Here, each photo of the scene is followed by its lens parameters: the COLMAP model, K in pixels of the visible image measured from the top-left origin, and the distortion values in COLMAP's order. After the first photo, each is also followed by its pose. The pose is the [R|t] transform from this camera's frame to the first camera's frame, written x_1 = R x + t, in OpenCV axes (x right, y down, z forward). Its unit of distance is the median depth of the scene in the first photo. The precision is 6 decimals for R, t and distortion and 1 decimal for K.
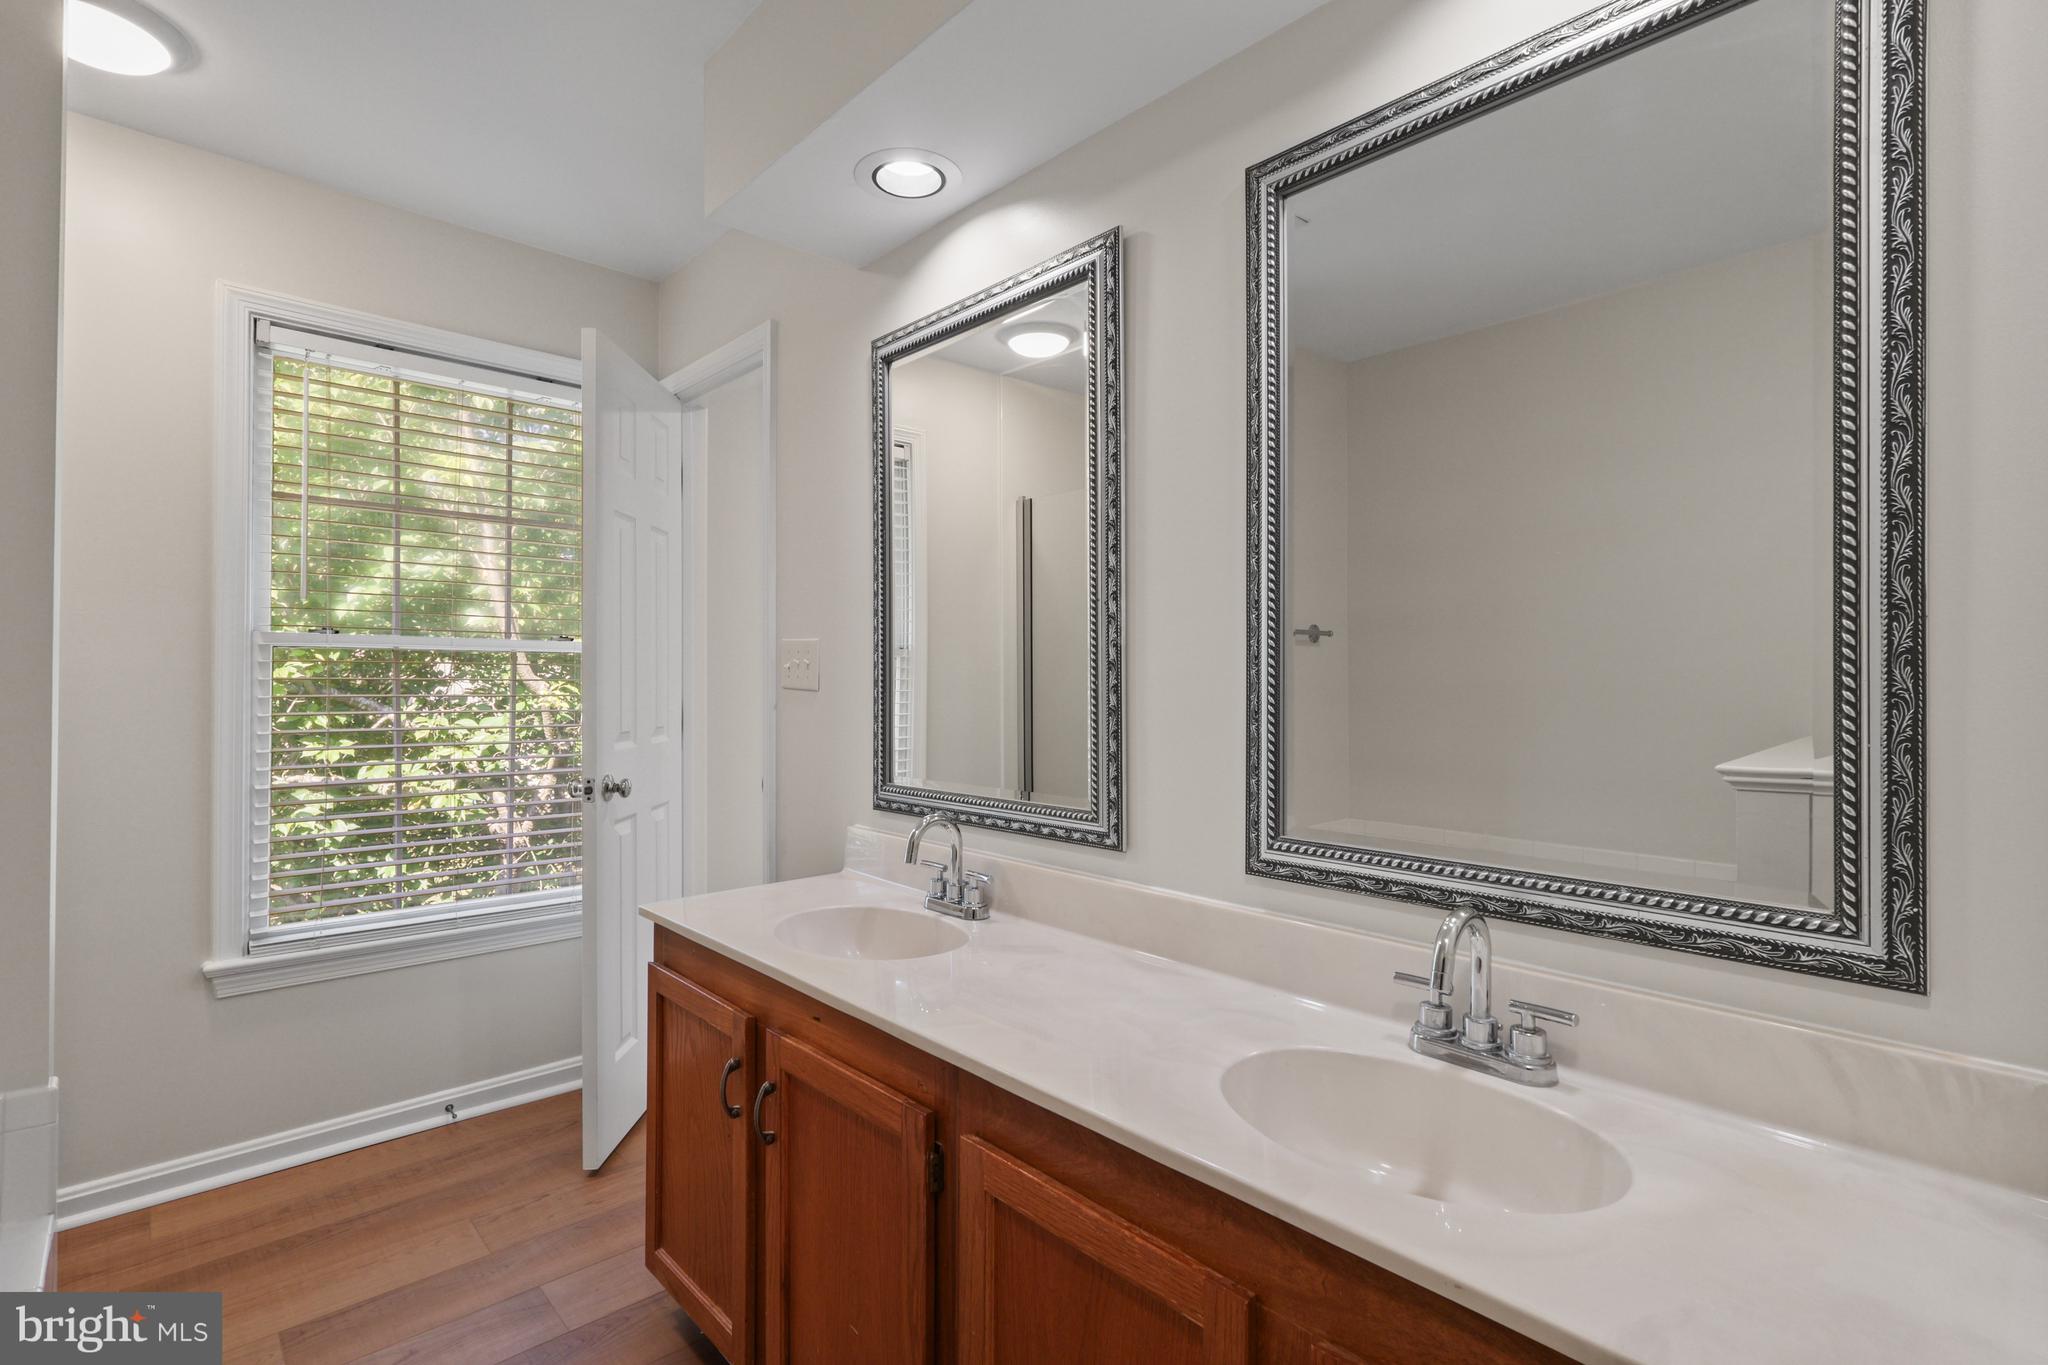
lens RADIAL K [[966.2, 0, 985.1], [0, 966.2, 686.1], [0, 0, 1]] dist [0.001209, -0.000284]
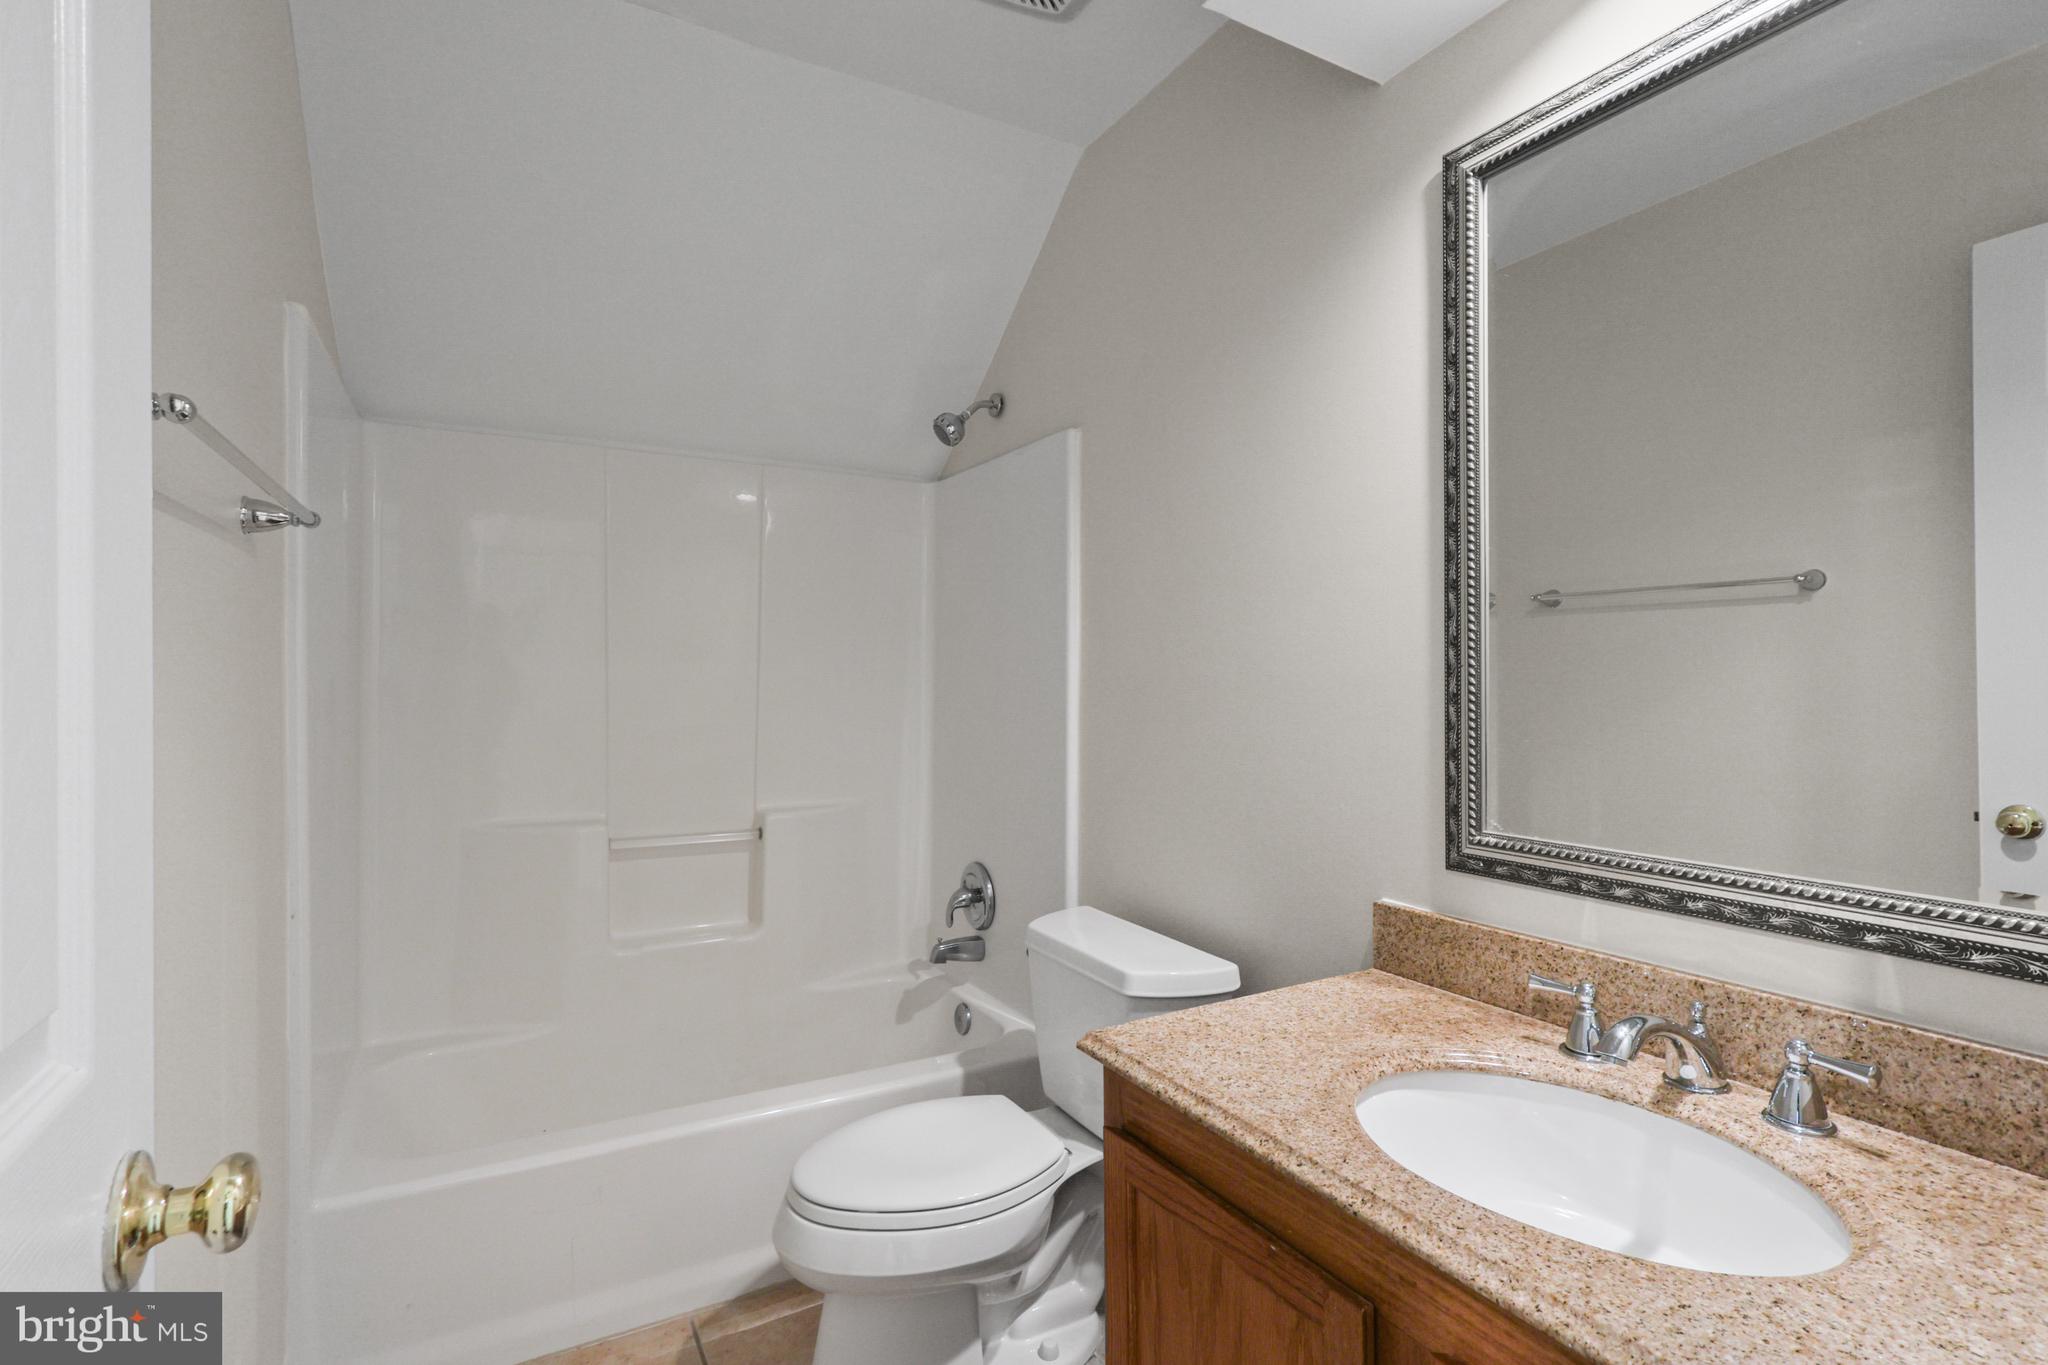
lens RADIAL K [[966.2, 0, 1026.1], [0, 966.2, 679.6], [0, 0, 1]] dist [0.001209, -0.000284]
pose [[0.978803, -0.010234, -0.204547, 0.069441], [0.009696, 0.999946, -0.003634, 0.000419], [0.204573, 0.001574, 0.978850, -0.078697]]
